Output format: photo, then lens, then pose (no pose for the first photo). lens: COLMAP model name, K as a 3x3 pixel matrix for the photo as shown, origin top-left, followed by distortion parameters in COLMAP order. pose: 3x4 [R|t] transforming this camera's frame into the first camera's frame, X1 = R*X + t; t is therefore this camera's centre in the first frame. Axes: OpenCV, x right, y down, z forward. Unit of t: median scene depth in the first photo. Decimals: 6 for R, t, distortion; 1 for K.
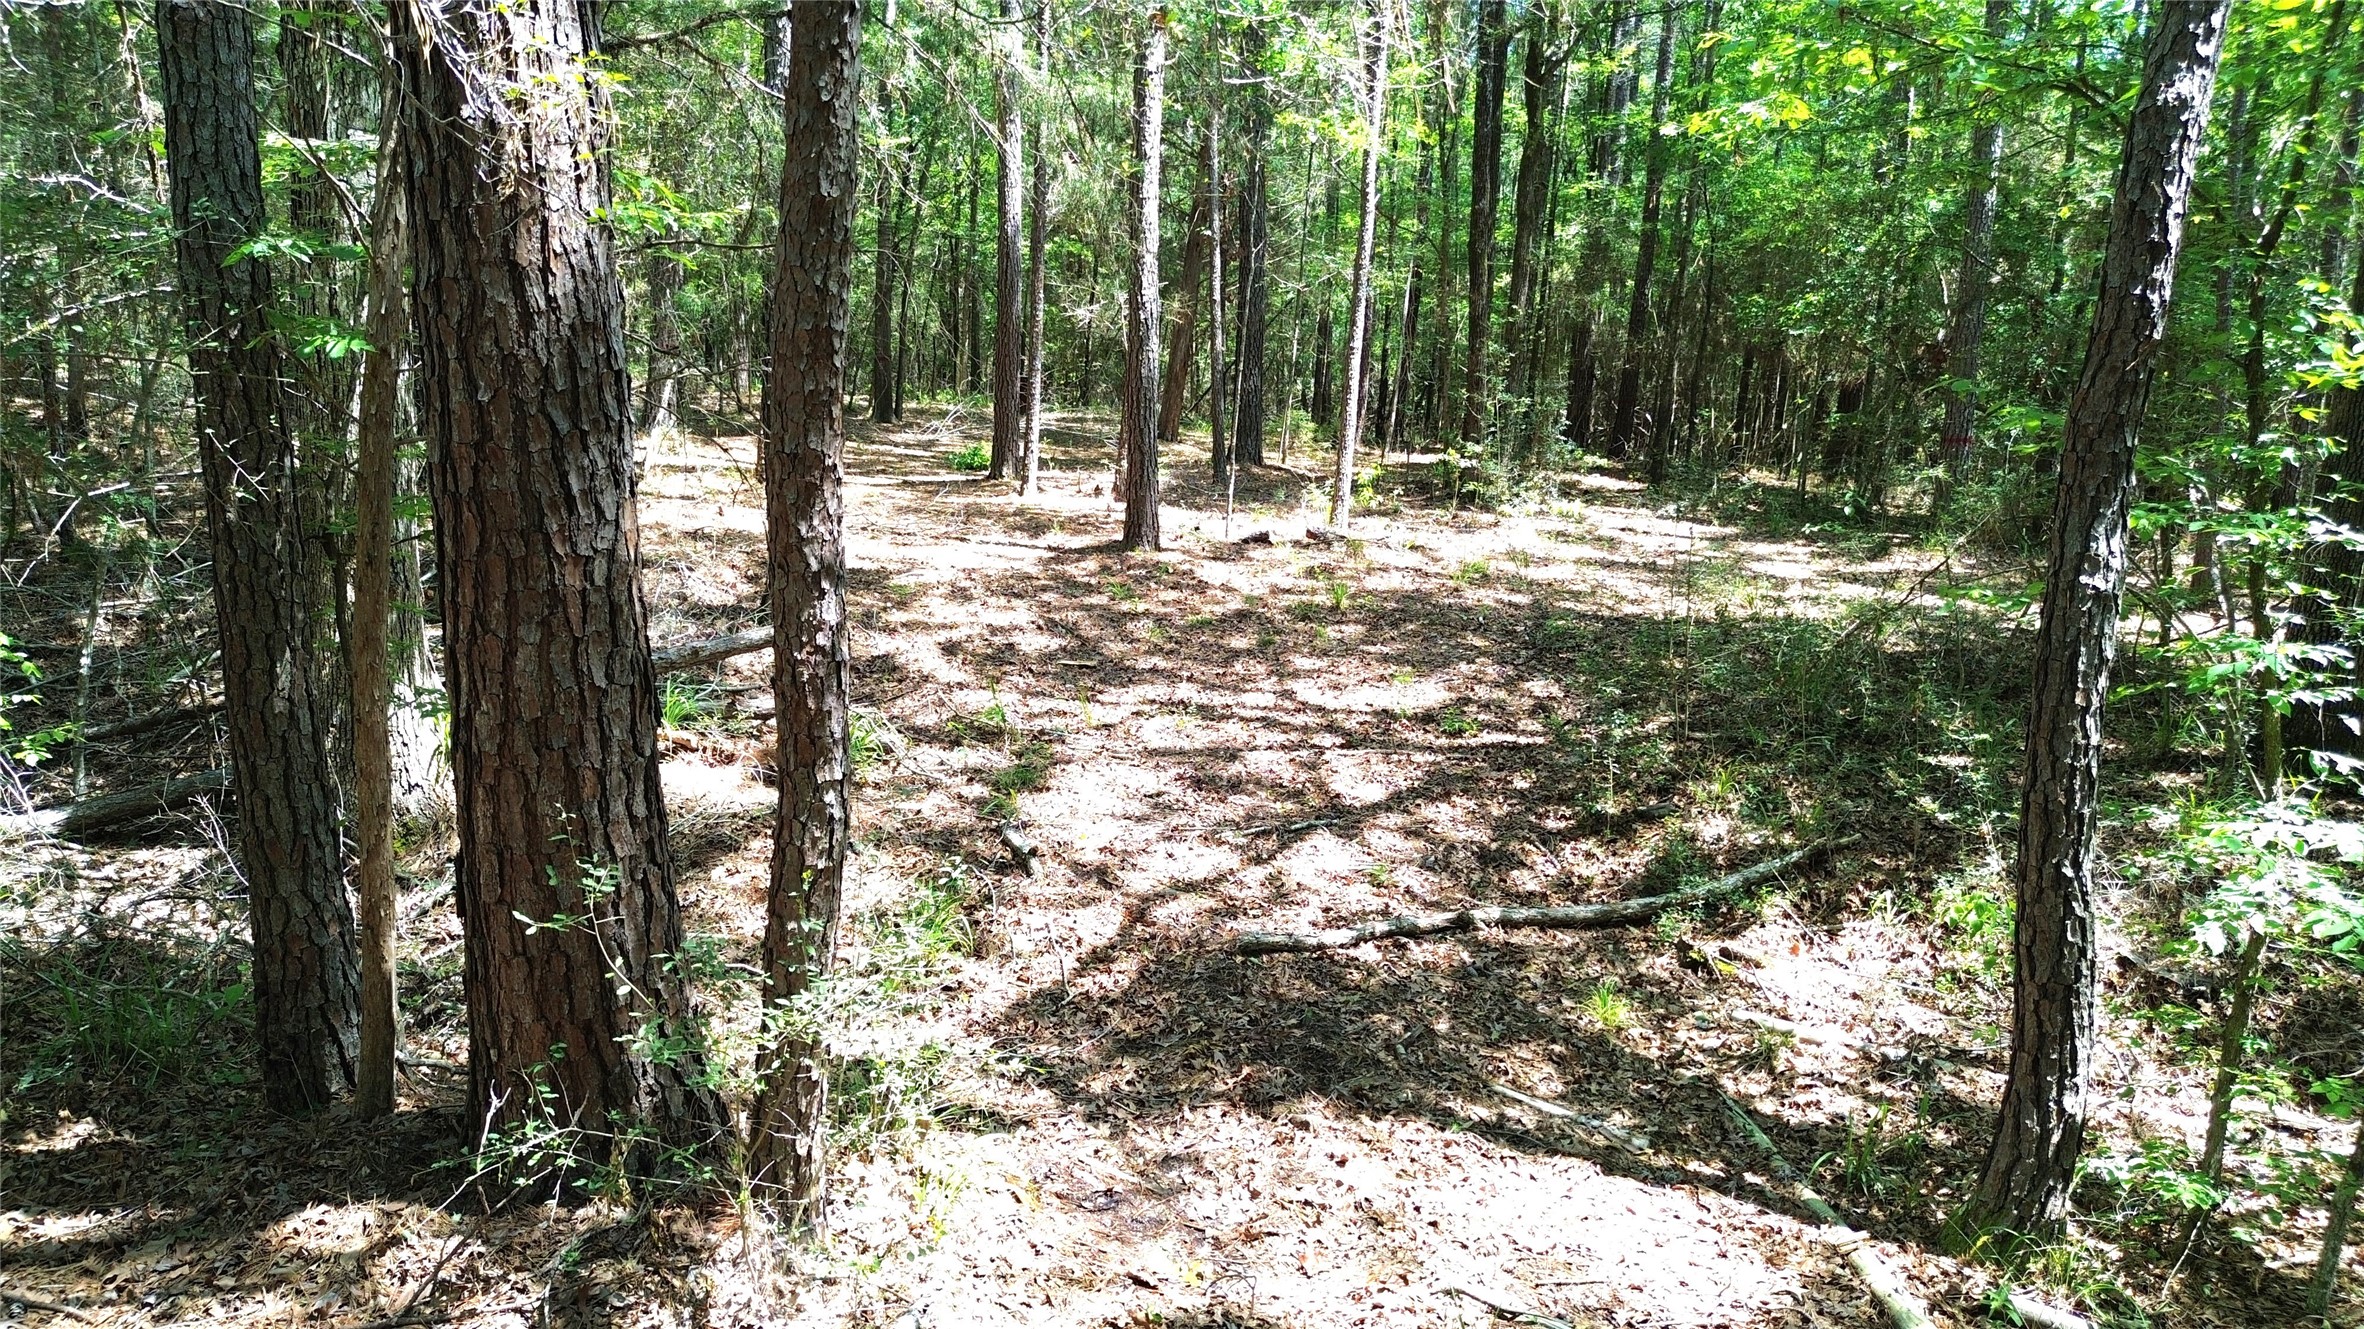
lens RADIAL K [[1690.8, 0, 1174.2], [0, 1690.8, 655.9], [0, 0, 1]] dist [0.074686, -0.067981]
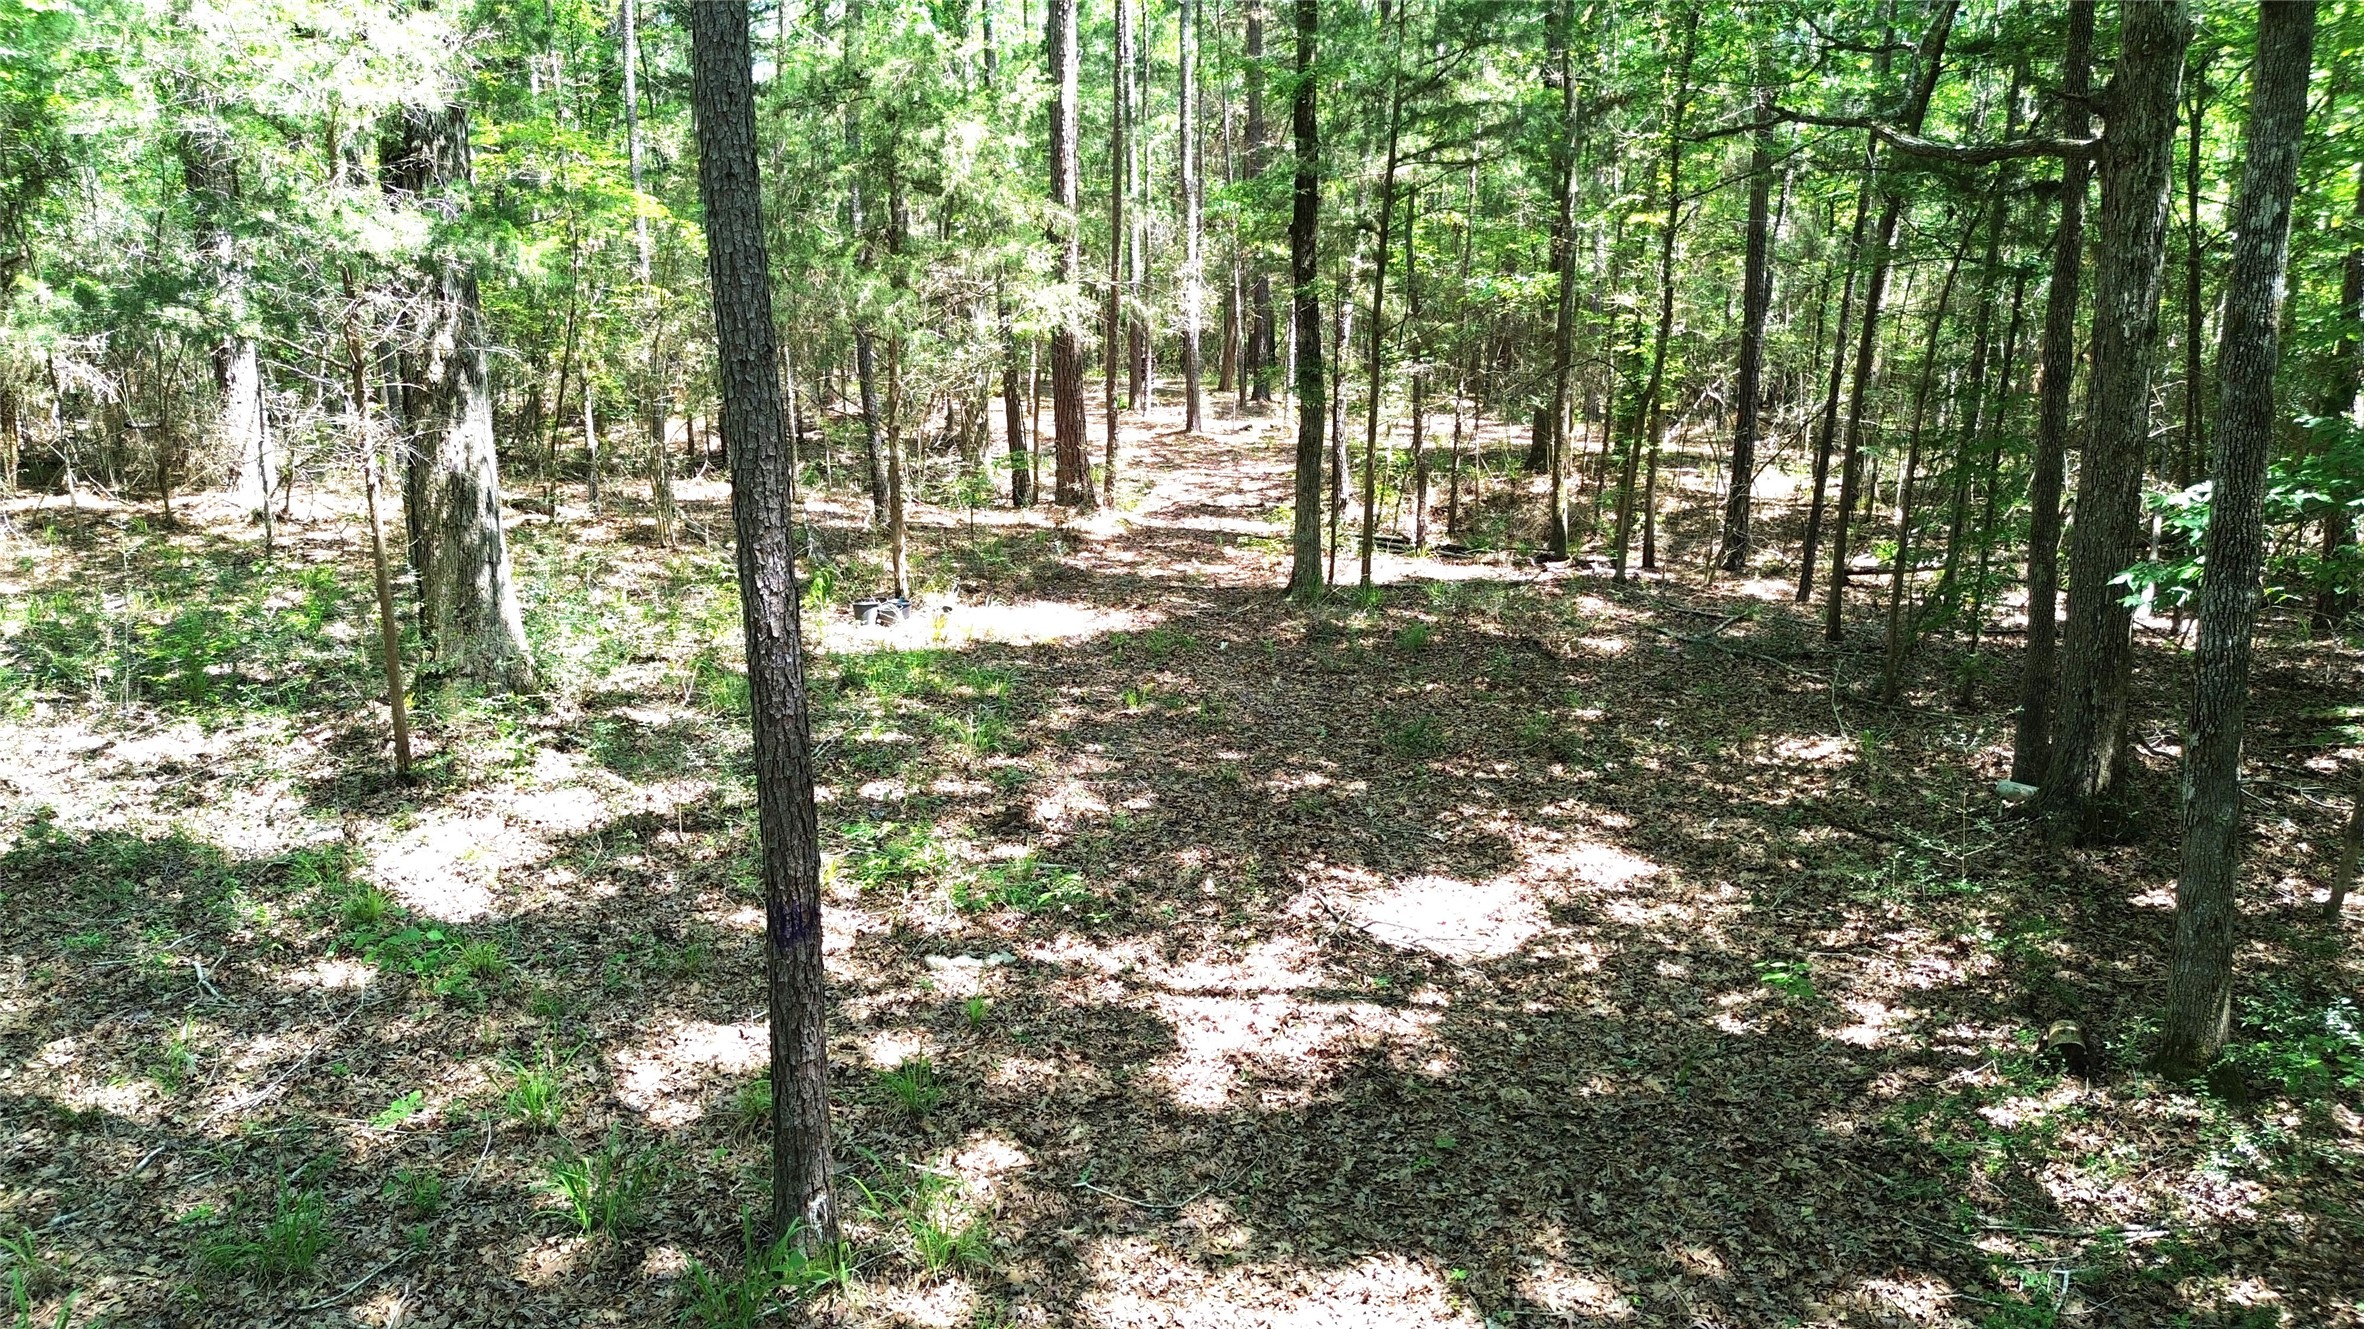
lens RADIAL K [[1690.8, 0, 1165.8], [0, 1690.8, 681.4], [0, 0, 1]] dist [0.074686, -0.067981]
pose [[0.996396, -0.028998, -0.079714, 0.237688], [0.031618, 0.998994, 0.031801, 0.412572], [0.078711, -0.034206, 0.996310, -2.744851]]
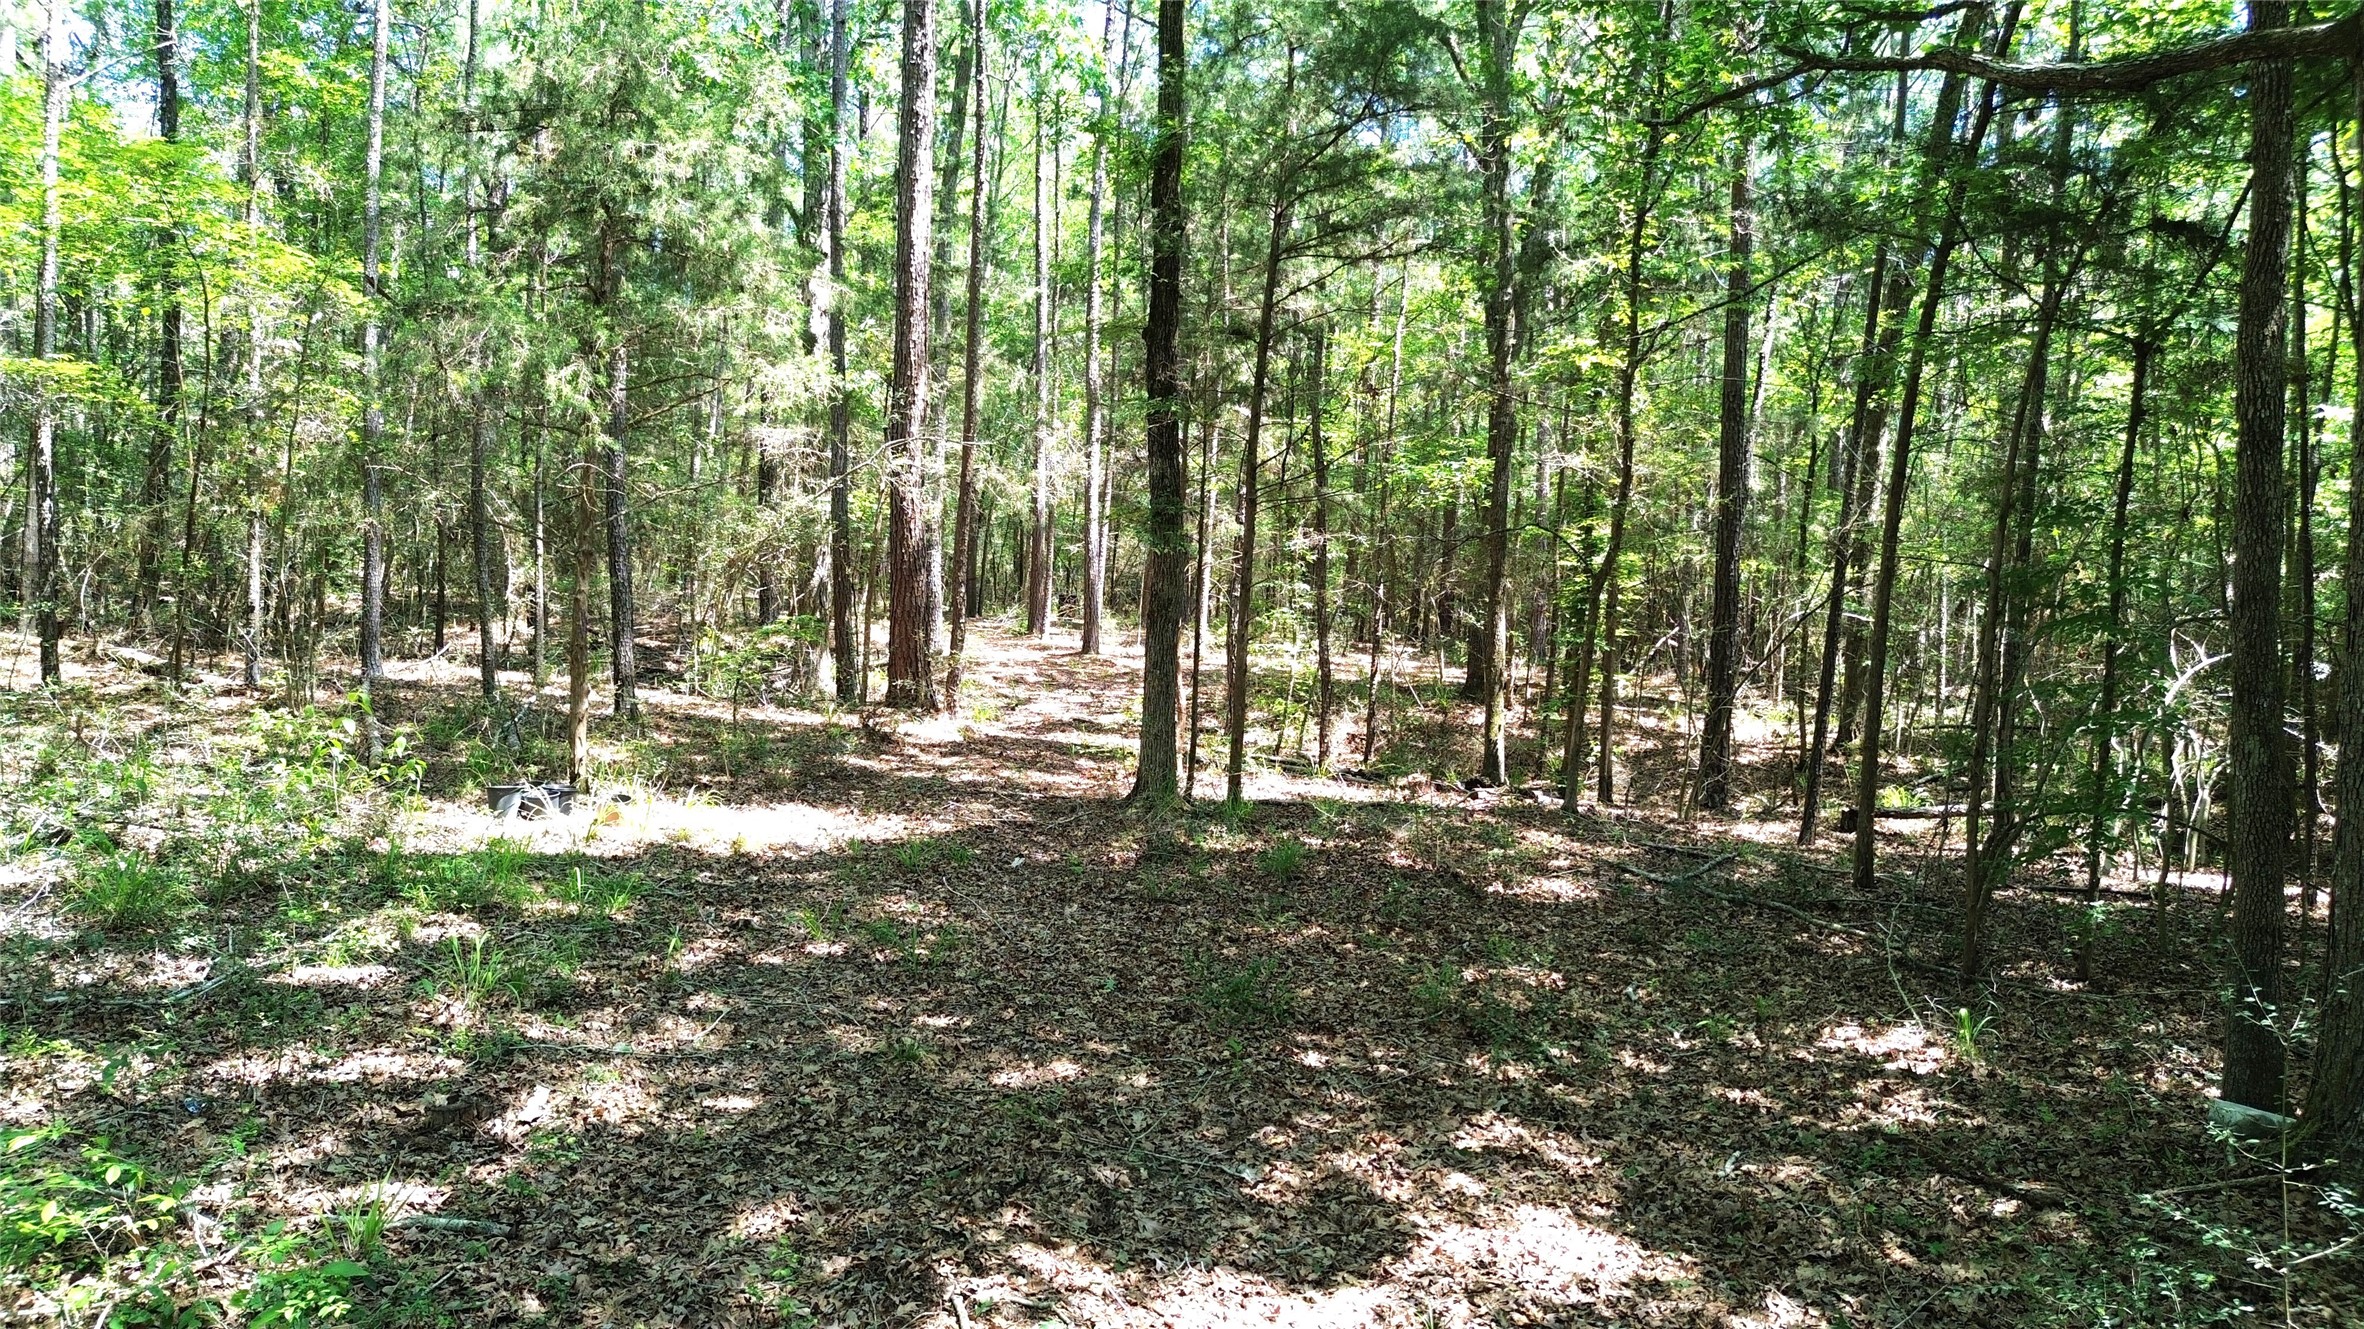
lens RADIAL K [[1690.8, 0, 1186.1], [0, 1690.8, 668.8], [0, 0, 1]] dist [0.074686, -0.067981]
pose [[0.999244, -0.003511, -0.038707, 0.351997], [-0.001819, 0.990593, -0.136830, 0.472098], [0.038824, 0.136797, 0.989838, -2.115051]]
